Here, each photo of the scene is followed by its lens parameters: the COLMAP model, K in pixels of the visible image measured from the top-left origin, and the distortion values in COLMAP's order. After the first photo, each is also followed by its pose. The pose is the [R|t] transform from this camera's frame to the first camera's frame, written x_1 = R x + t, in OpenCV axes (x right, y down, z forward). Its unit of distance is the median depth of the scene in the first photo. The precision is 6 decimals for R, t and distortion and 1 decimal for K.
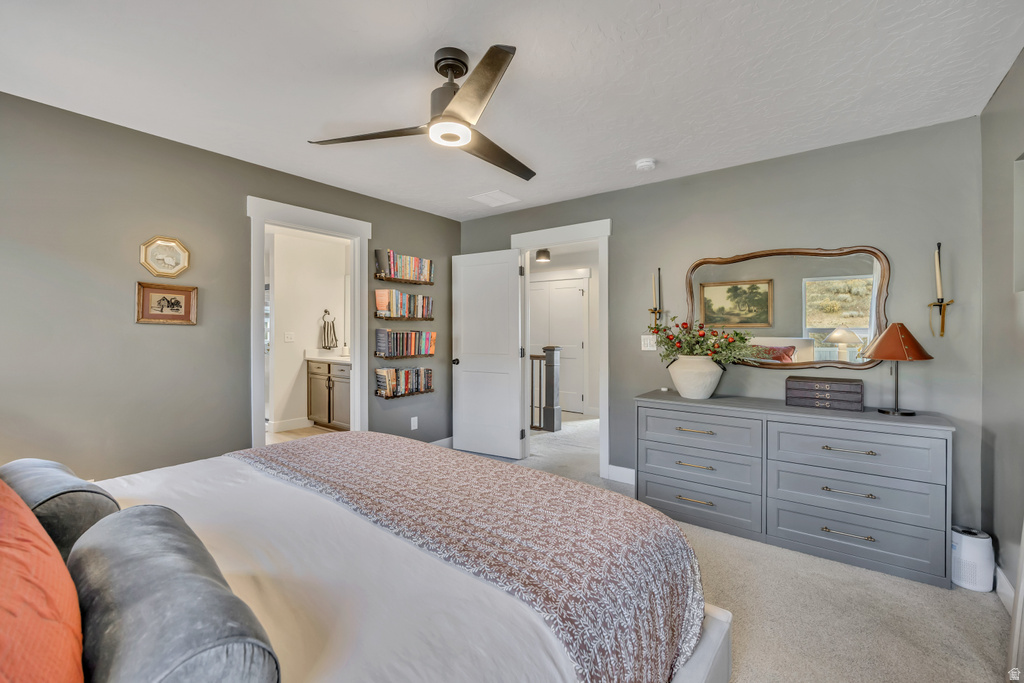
lens RADIAL K [[433.4, 0, 509.4], [0, 433.4, 335.1], [0, 0, 1]] dist [-0.004923, -0.000492]
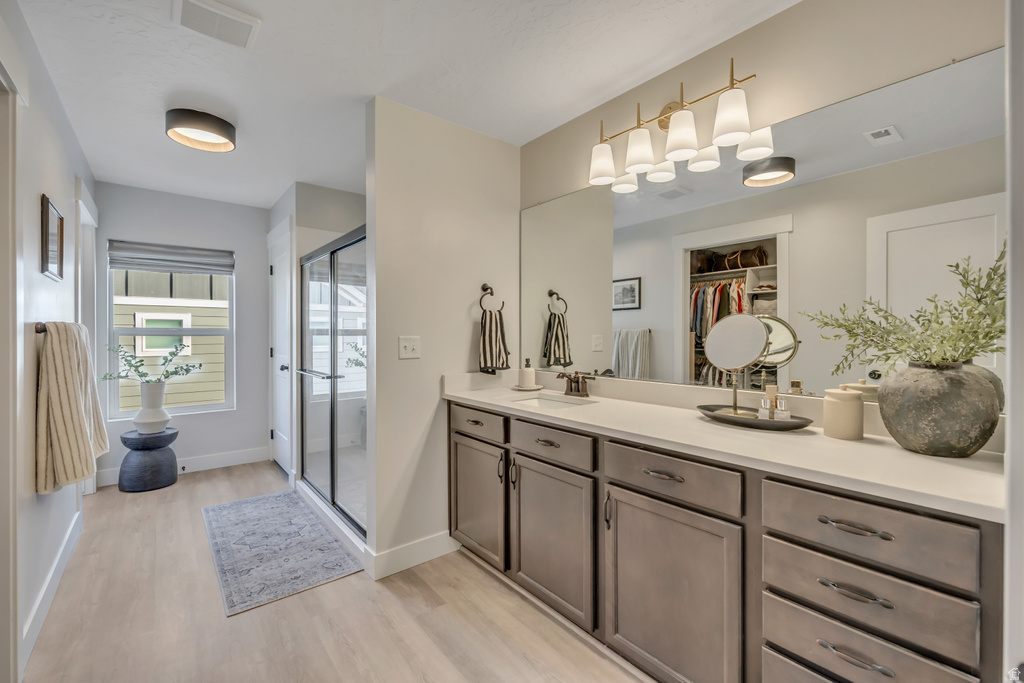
lens RADIAL K [[433.4, 0, 509.4], [0, 433.4, 335.1], [0, 0, 1]] dist [-0.004923, -0.000492]
pose [[0.971664, -0.002683, -0.236353, -0.301014], [0.001903, 0.999992, -0.003526, -0.004863], [0.236360, 0.002977, 0.971661, 0.586841]]
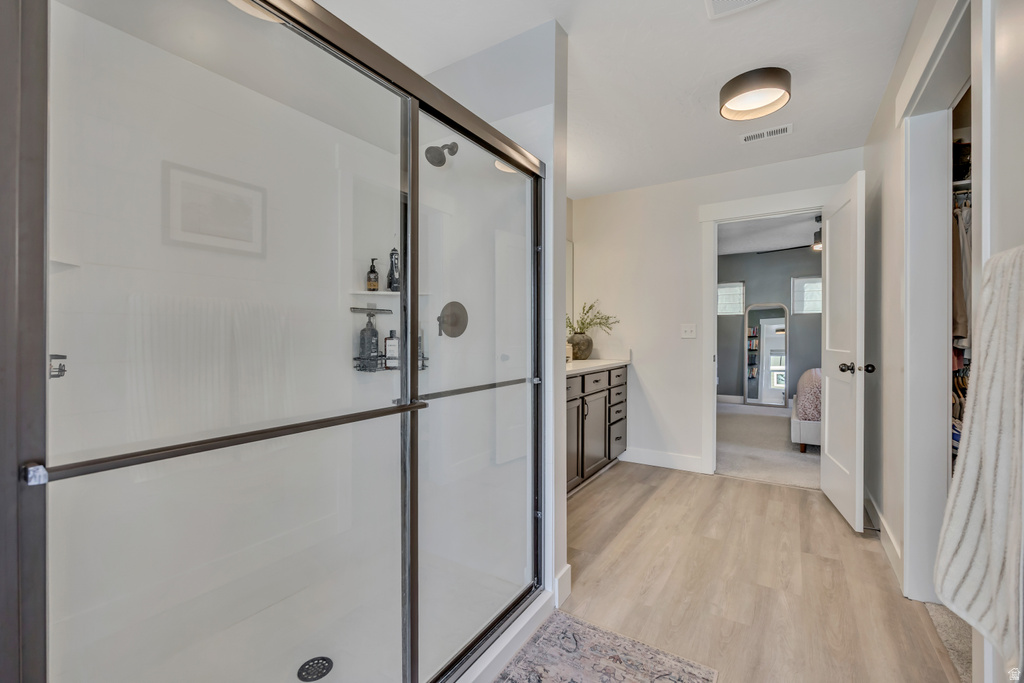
lens RADIAL K [[433.4, 0, 509.4], [0, 433.4, 335.1], [0, 0, 1]] dist [-0.004923, -0.000492]
pose [[-0.076552, -0.001491, 0.997064, -0.918944], [0.003597, 0.999992, 0.001772, 0.010766], [-0.997059, 0.003723, -0.076546, 1.064609]]
